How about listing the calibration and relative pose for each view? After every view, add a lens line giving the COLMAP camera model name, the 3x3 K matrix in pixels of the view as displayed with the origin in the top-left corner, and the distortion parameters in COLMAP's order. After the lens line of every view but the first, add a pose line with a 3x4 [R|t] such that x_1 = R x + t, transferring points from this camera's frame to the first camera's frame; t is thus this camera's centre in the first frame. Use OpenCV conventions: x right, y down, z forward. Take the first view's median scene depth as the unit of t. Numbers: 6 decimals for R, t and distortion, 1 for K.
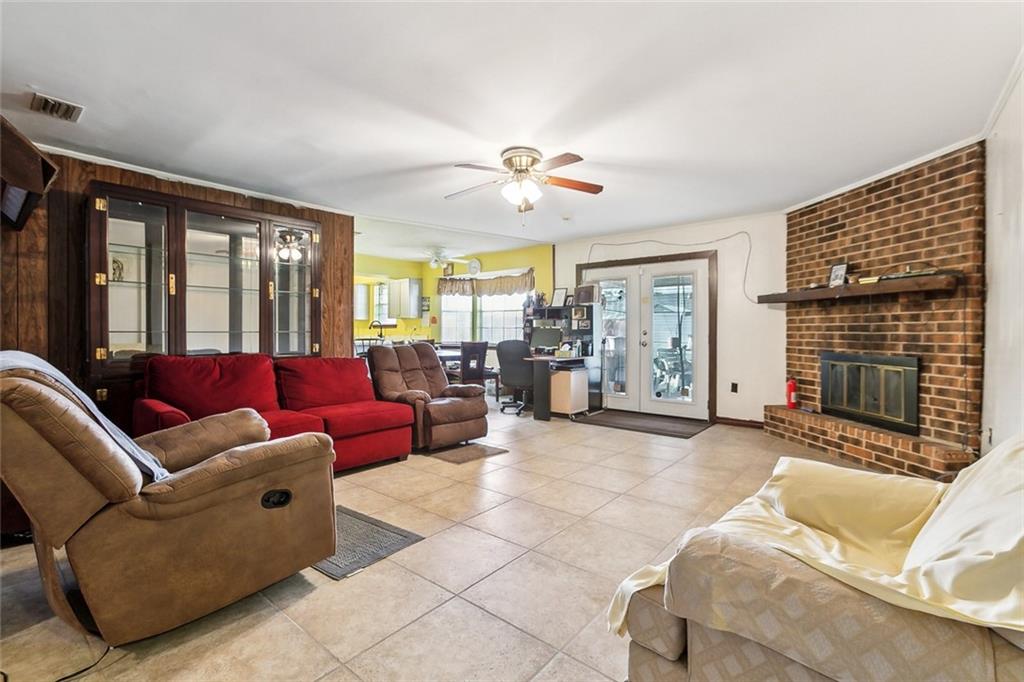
lens RADIAL K [[458.5, 0, 508.2], [0, 458.5, 334.8], [0, 0, 1]] dist [-0.004894, 0.002282]
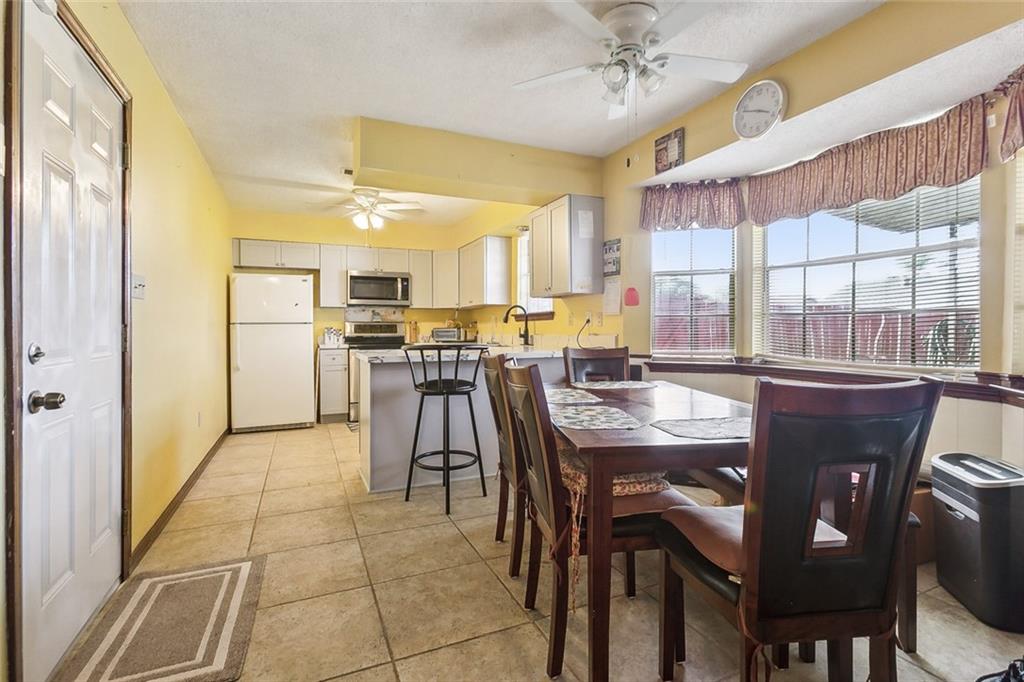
lens RADIAL K [[458.5, 0, 513.1], [0, 458.5, 332.7], [0, 0, 1]] dist [-0.004894, 0.002282]
pose [[0.902961, -0.000688, -0.429721, -0.174957], [0.001048, 0.999999, 0.000601, -0.002803], [0.429721, -0.000993, 0.902961, 1.239486]]
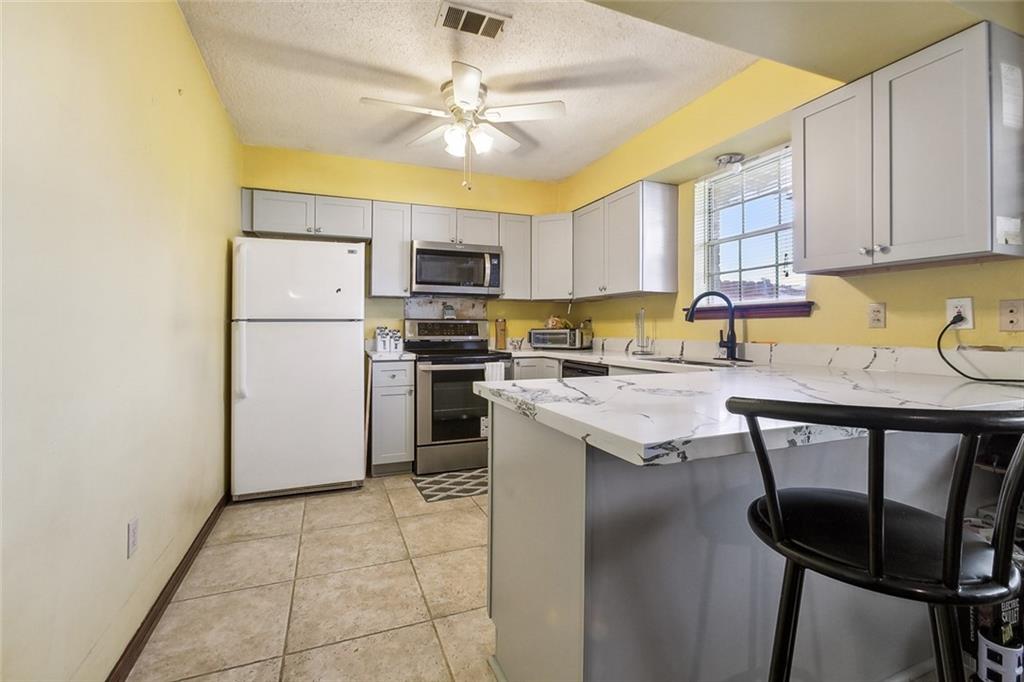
lens RADIAL K [[458.5, 0, 511.9], [0, 458.5, 323.2], [0, 0, 1]] dist [-0.004894, 0.002282]
pose [[0.879100, -0.003903, -0.476622, -0.595792], [-0.005169, 0.999830, -0.017722, -0.011125], [0.476610, 0.018044, 0.878930, 1.556501]]
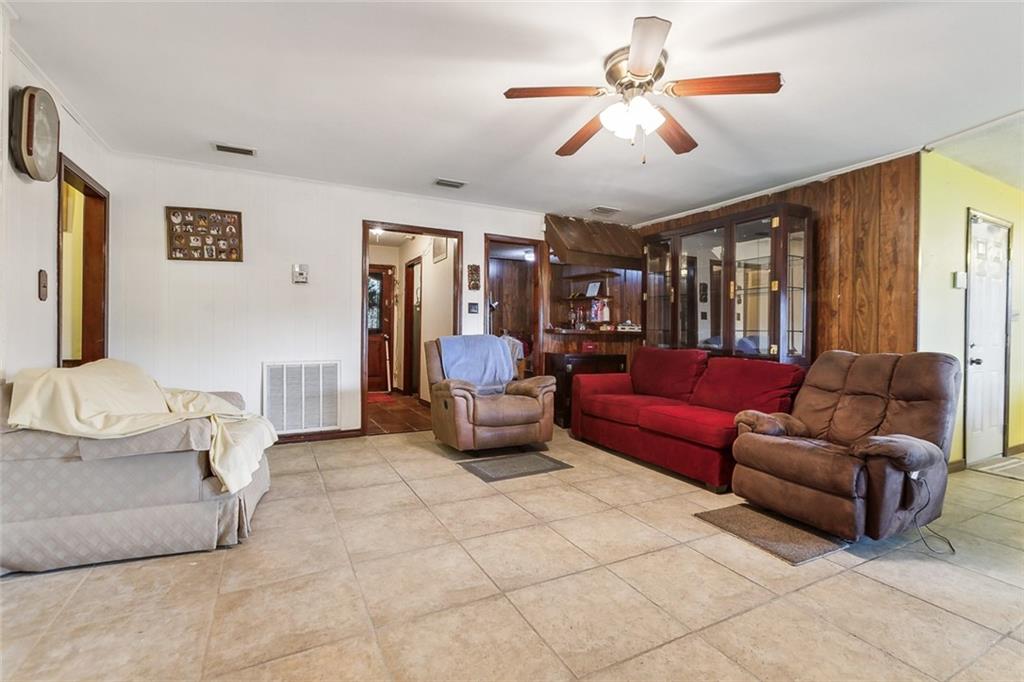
lens RADIAL K [[458.5, 0, 508.8], [0, 458.5, 332.1], [0, 0, 1]] dist [-0.004894, 0.002282]
pose [[-0.386556, -0.004743, -0.922254, 0.576271], [-0.021672, 0.999757, 0.003943, 0.003265], [0.922011, 0.021511, -0.386565, 0.888144]]
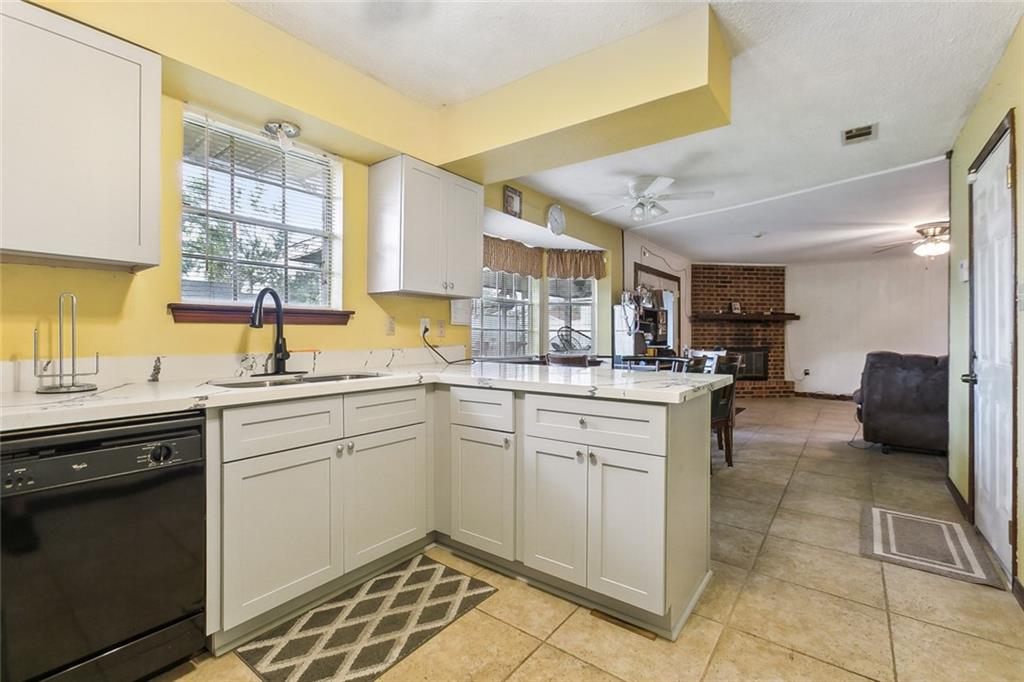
lens RADIAL K [[458.5, 0, 513.7], [0, 458.5, 335.6], [0, 0, 1]] dist [-0.004894, 0.002282]
pose [[-0.054049, -0.002467, 0.998535, -1.176079], [0.002965, 0.999992, 0.002631, -0.017617], [-0.998534, 0.003103, -0.054041, 2.031957]]
